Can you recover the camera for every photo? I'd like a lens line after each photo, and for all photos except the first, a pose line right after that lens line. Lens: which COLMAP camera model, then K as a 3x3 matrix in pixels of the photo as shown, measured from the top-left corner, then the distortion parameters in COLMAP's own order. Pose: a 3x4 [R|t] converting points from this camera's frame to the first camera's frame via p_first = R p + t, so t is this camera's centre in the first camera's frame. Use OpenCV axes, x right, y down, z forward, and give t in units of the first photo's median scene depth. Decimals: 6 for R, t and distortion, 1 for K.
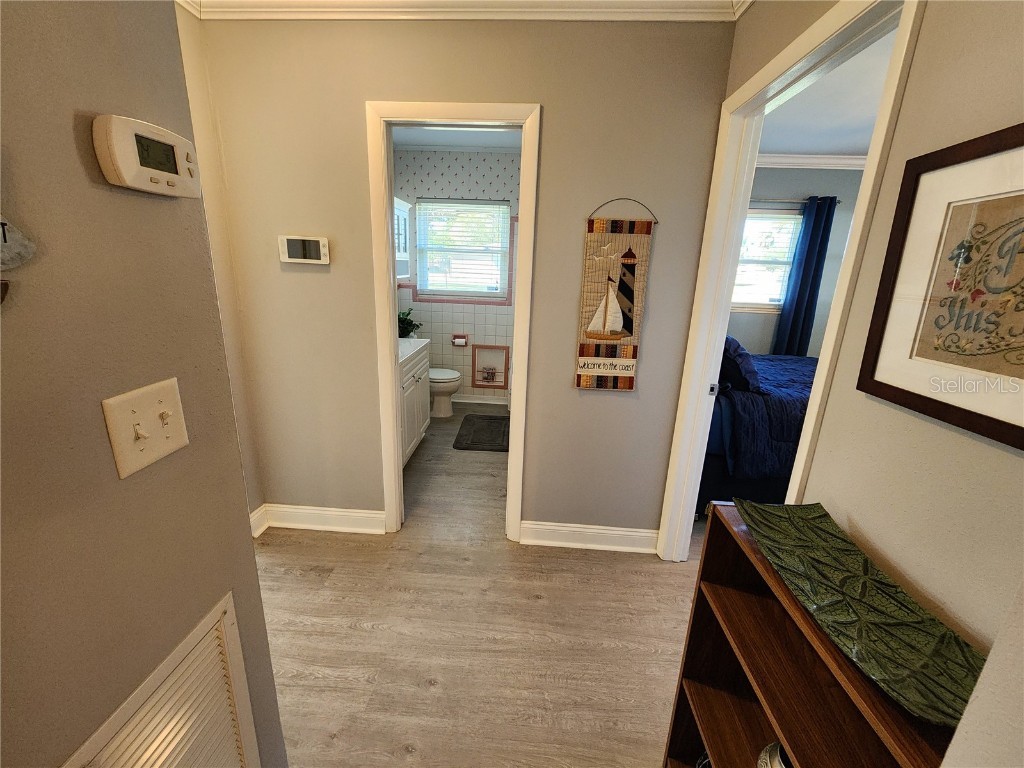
lens RADIAL K [[421.1, 0, 507.7], [0, 421.1, 378.0], [0, 0, 1]] dist [-0.003134, -0.001015]
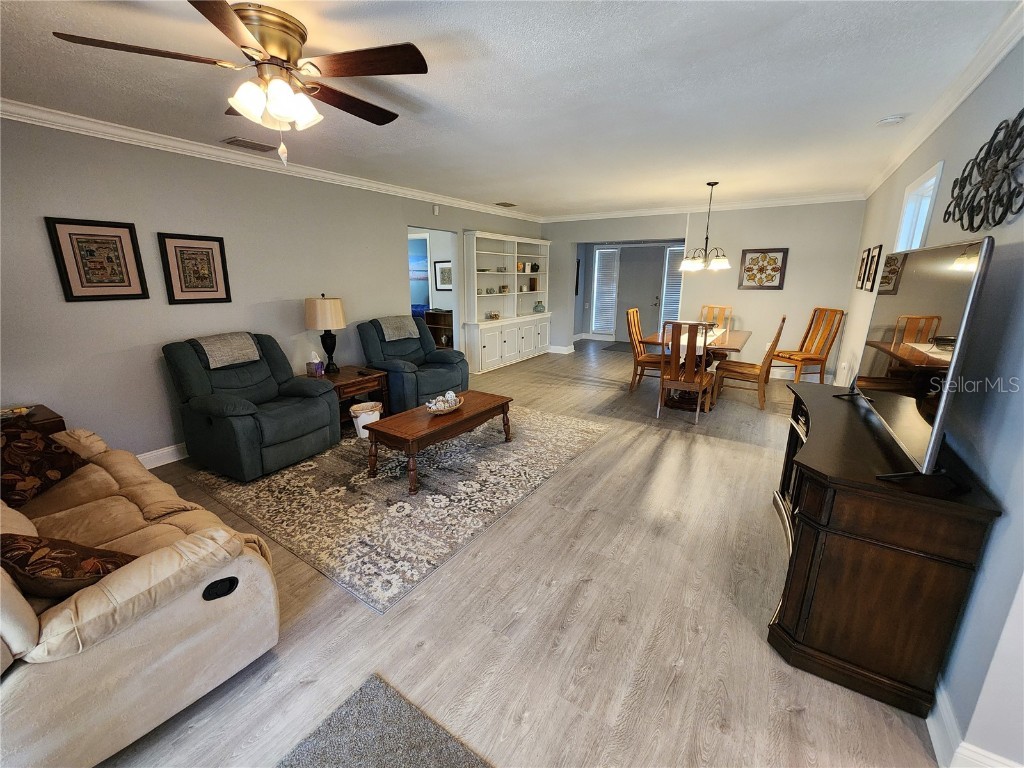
lens RADIAL K [[421.1, 0, 507.7], [0, 421.1, 378.0], [0, 0, 1]] dist [-0.003134, -0.001015]
pose [[0.501511, -0.243925, 0.830052, -1.111745], [0.247552, 0.959775, 0.132477, 0.182474], [-0.828978, 0.139042, 0.541722, -0.845336]]
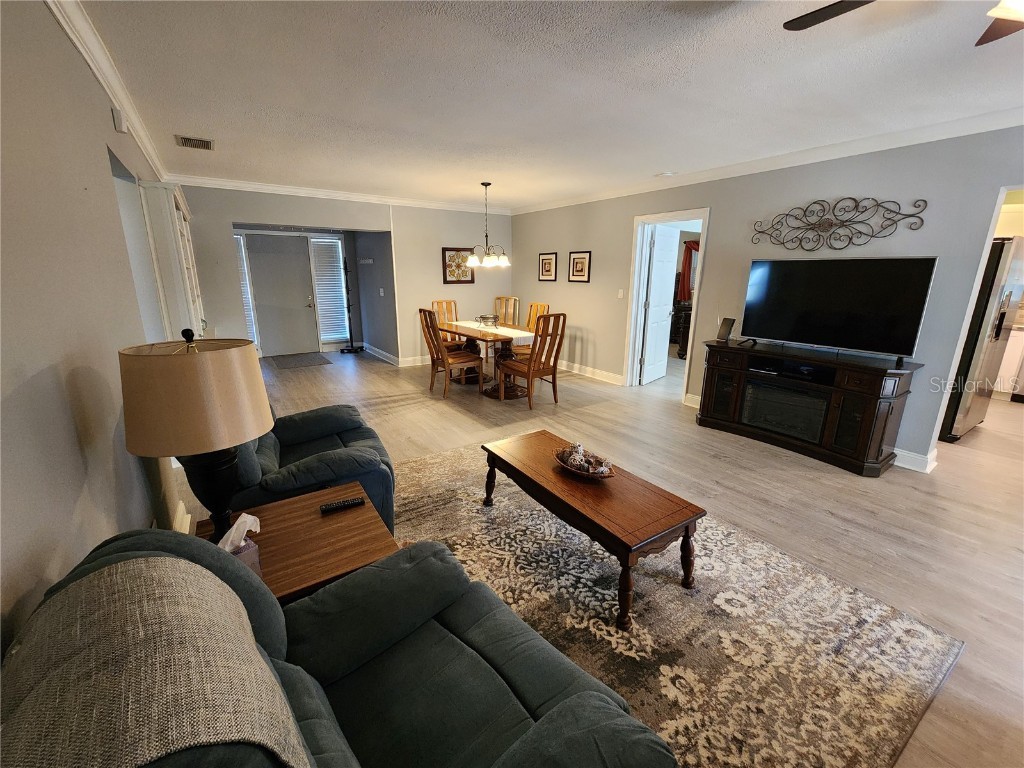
lens RADIAL K [[421.1, 0, 507.7], [0, 421.1, 378.0], [0, 0, 1]] dist [-0.003134, -0.001015]
pose [[-0.604380, -0.234790, 0.761314, -0.848785], [0.187261, 0.886952, 0.422196, -0.035120], [-0.774376, 0.397731, -0.492089, -0.014069]]
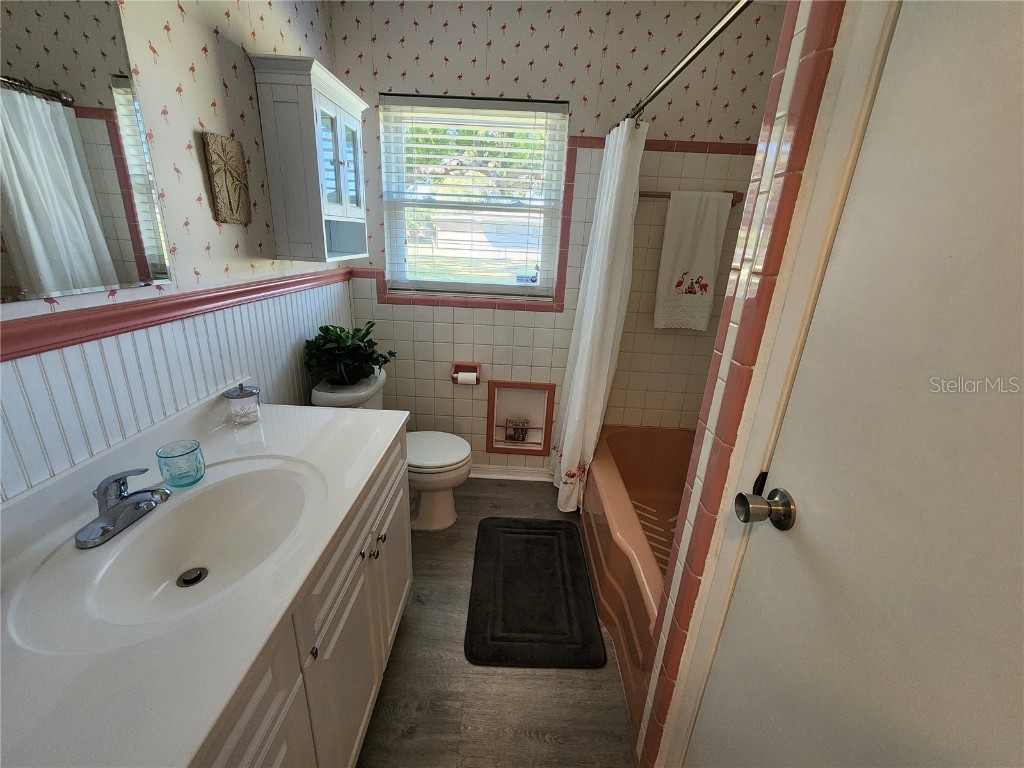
lens RADIAL K [[421.1, 0, 507.7], [0, 421.1, 378.0], [0, 0, 1]] dist [-0.003134, -0.001015]
pose [[0.999464, -0.001048, 0.032723, -0.079851], [-0.001075, 0.997897, 0.064811, -0.123661], [-0.032723, -0.064812, 0.997361, 0.464210]]
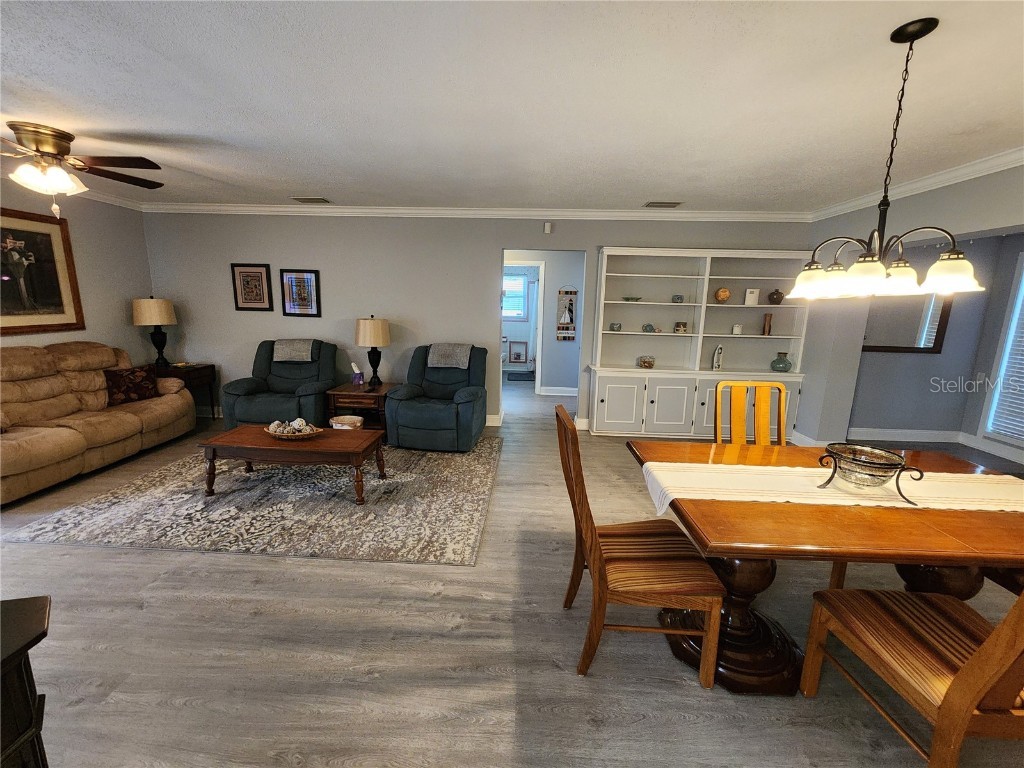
lens RADIAL K [[421.1, 0, 507.7], [0, 421.1, 378.0], [0, 0, 1]] dist [-0.003134, -0.001015]
pose [[0.999613, -0.018865, 0.020451, -0.143629], [0.020506, 0.996319, -0.083235, 0.282862], [-0.018805, 0.083622, 0.996320, -1.088517]]
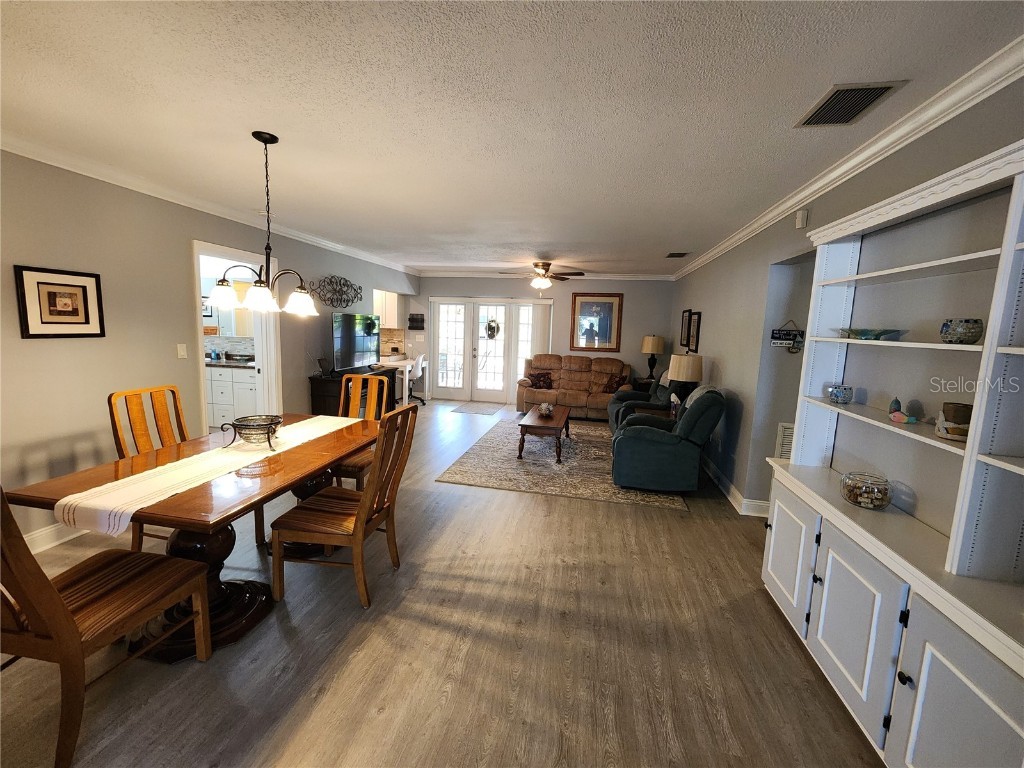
lens RADIAL K [[421.1, 0, 507.7], [0, 421.1, 378.0], [0, 0, 1]] dist [-0.003134, -0.001015]
pose [[-0.137582, 0.078816, -0.987350, 0.731149], [-0.307061, 0.944325, 0.118169, 0.103072], [0.941692, 0.319435, -0.105721, -0.315016]]
